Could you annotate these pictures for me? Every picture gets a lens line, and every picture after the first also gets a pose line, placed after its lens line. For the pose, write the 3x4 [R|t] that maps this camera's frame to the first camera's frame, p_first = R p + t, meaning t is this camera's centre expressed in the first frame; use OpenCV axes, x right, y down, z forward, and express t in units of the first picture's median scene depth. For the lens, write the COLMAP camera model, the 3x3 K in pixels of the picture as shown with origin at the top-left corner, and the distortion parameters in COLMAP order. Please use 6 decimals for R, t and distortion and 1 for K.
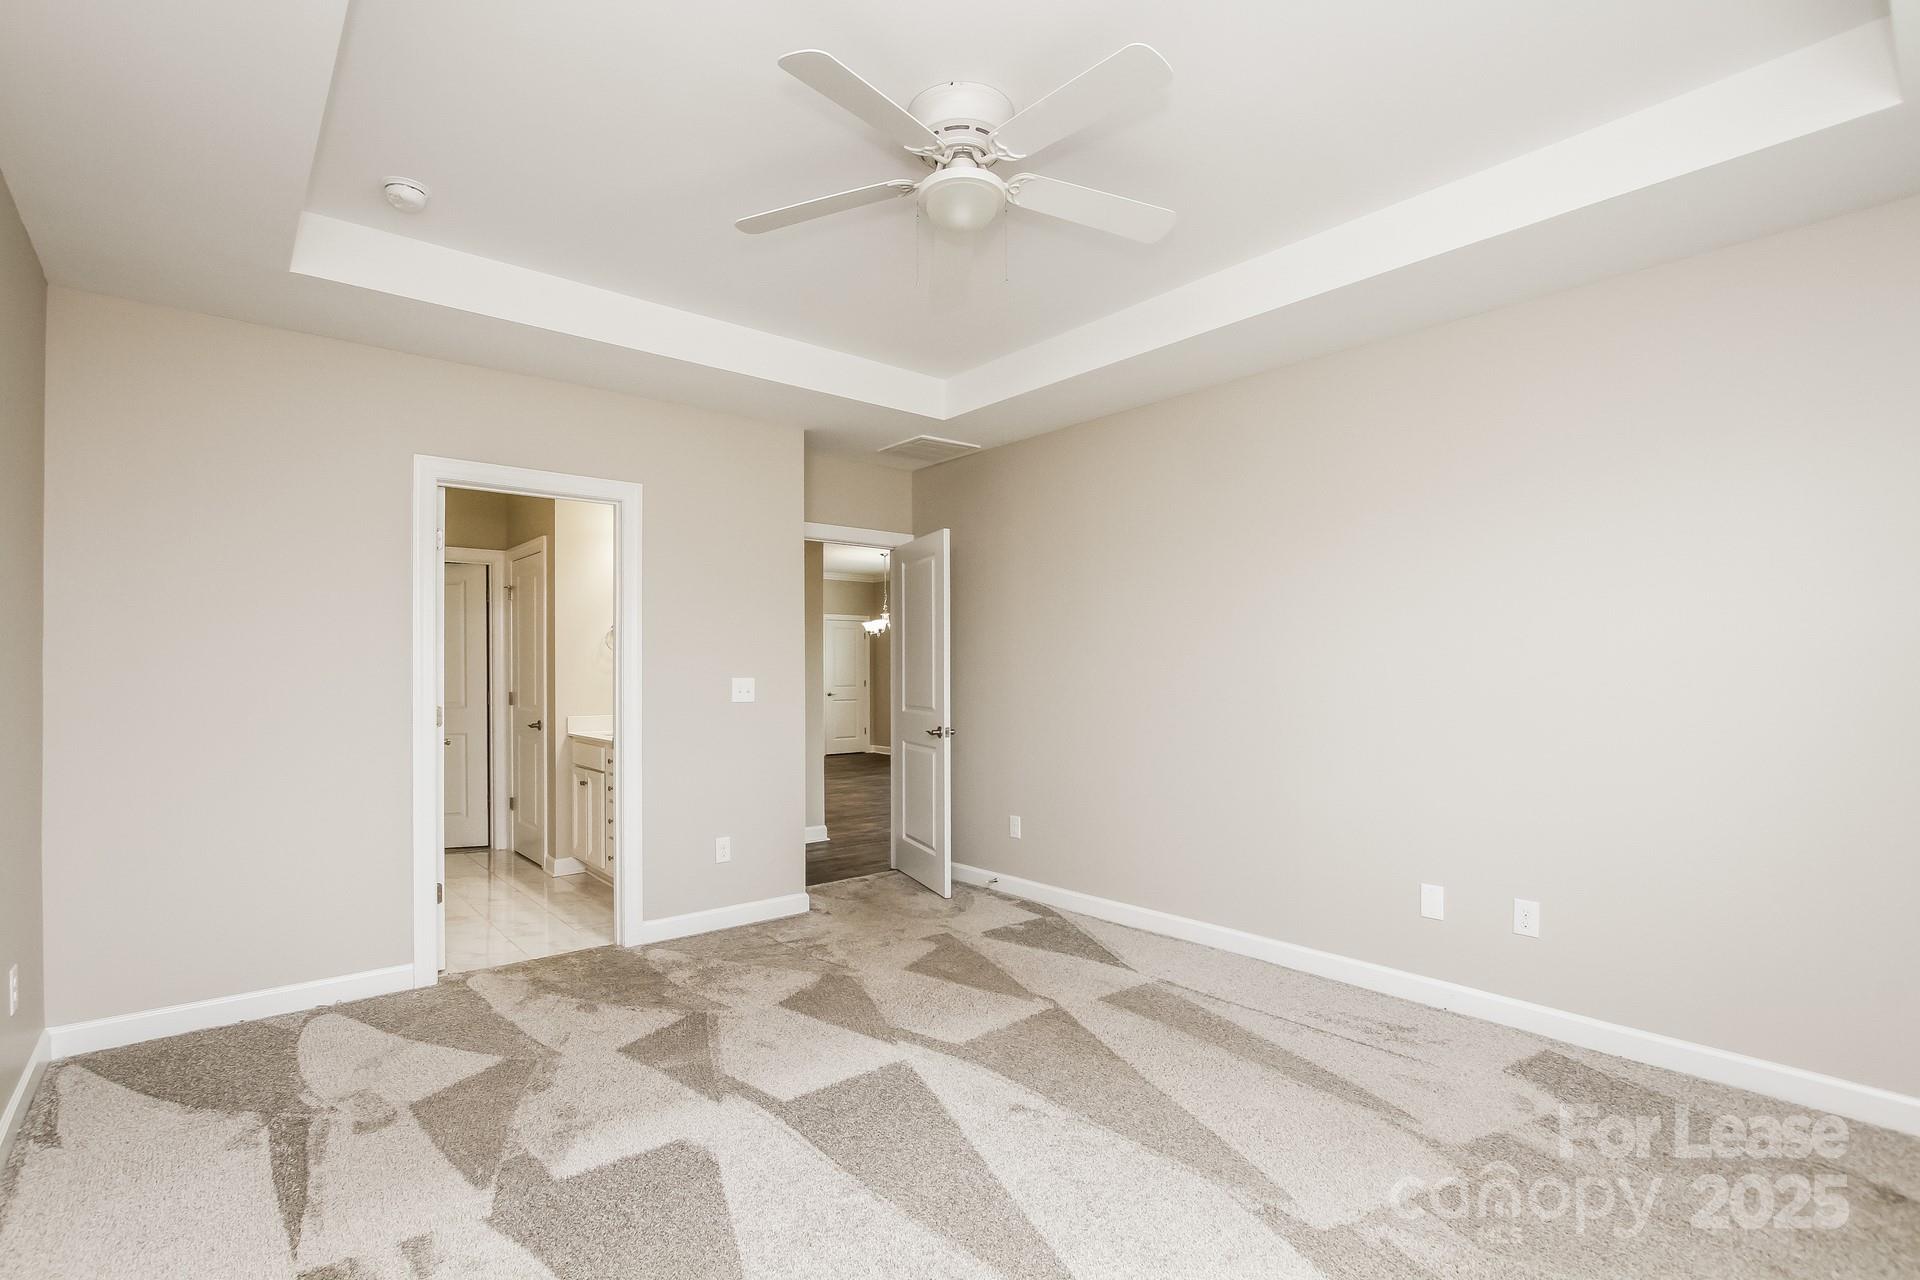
lens RADIAL K [[907.4, 0, 960.0], [0, 907.4, 640.0], [0, 0, 1]] dist [0.002457, 0.000361]
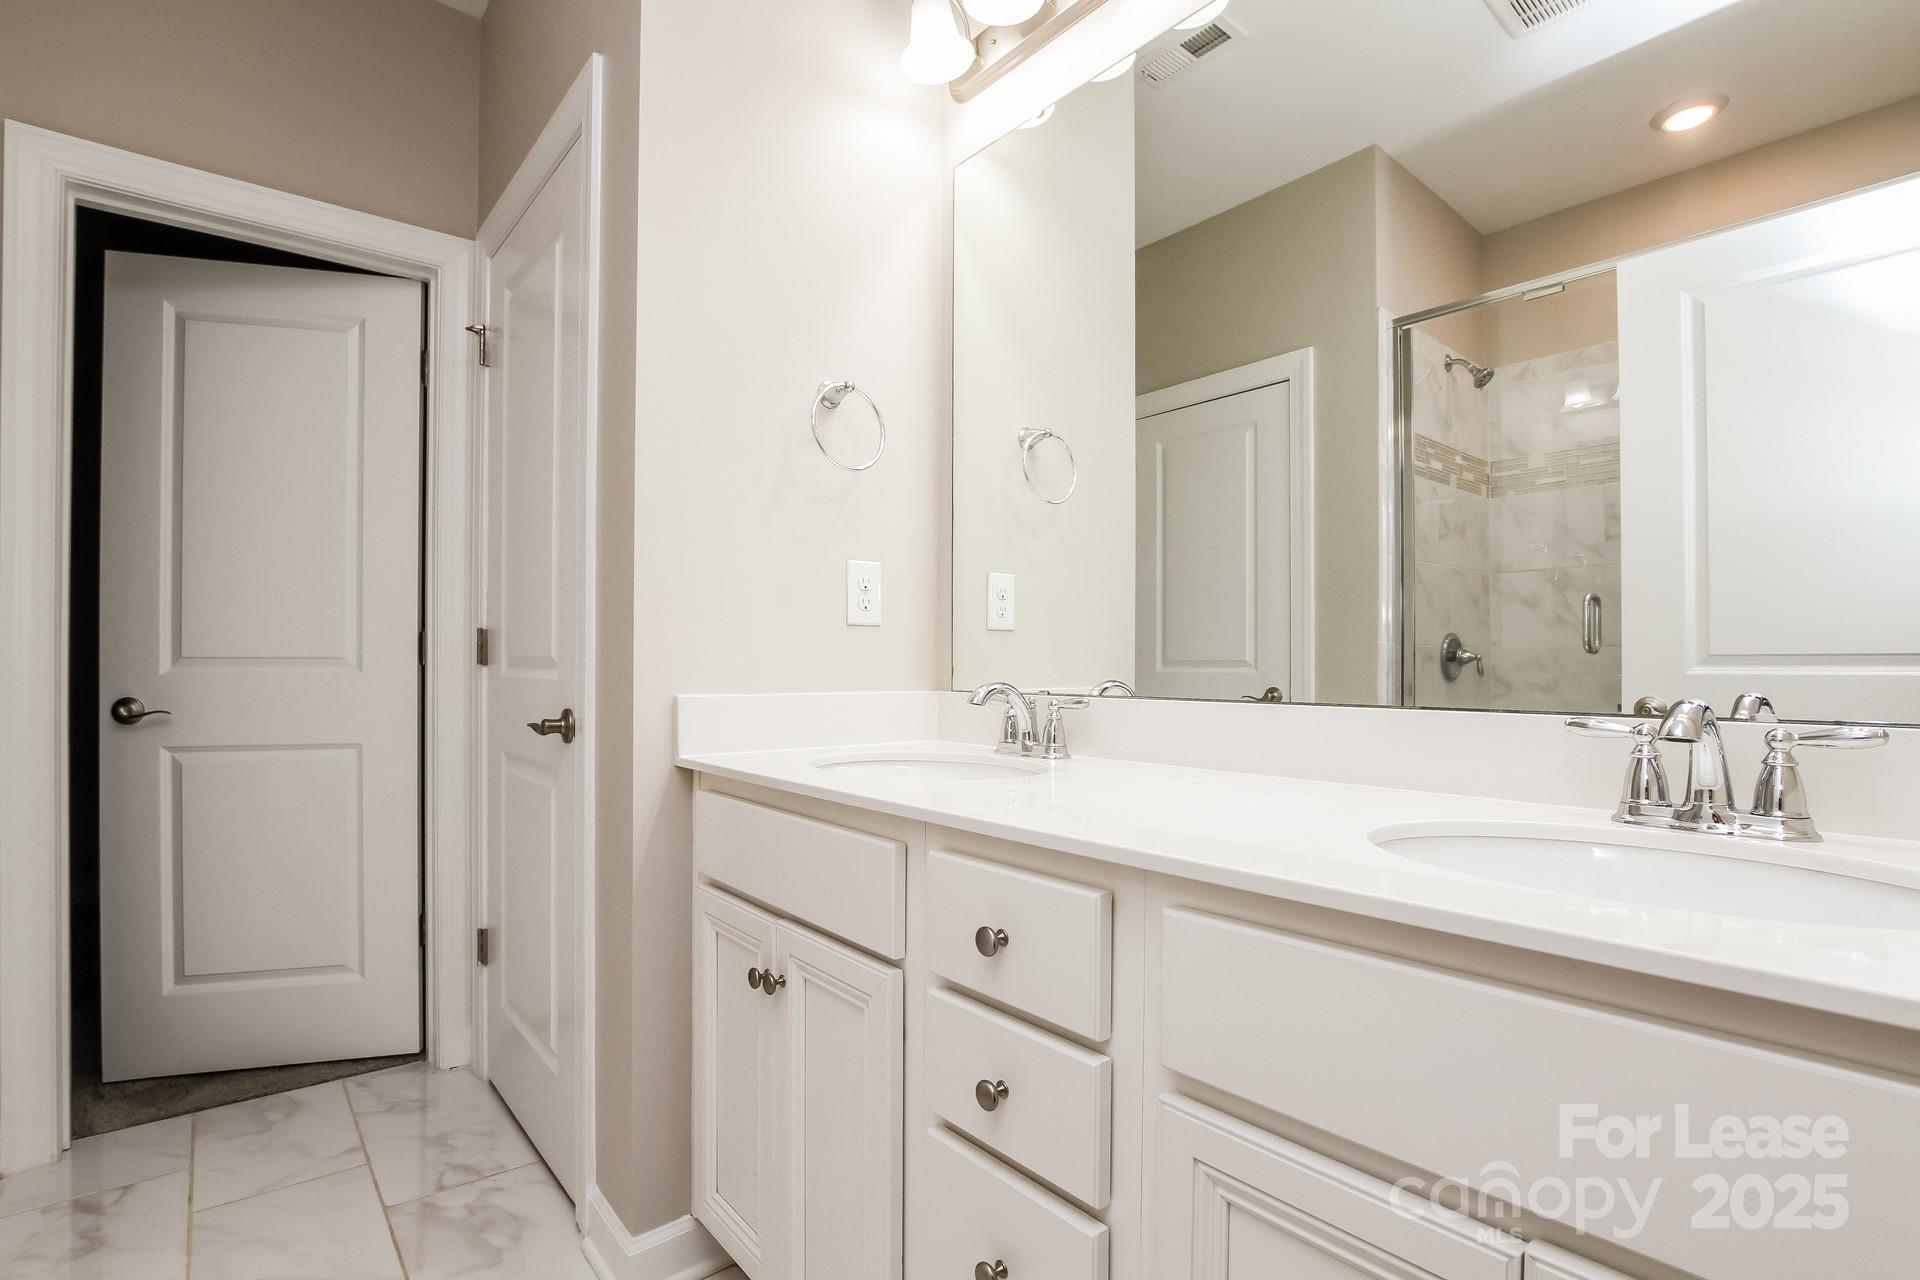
lens RADIAL K [[899.9, 0, 959.9], [0, 899.9, 633.2], [0, 0, 1]] dist [-0.002837, -0.000545]
pose [[0.999970, 0.007599, 0.001558, -0.189156], [-0.007595, 0.999967, -0.002879, 0.035598], [-0.001579, 0.002867, 0.999995, 0.396903]]
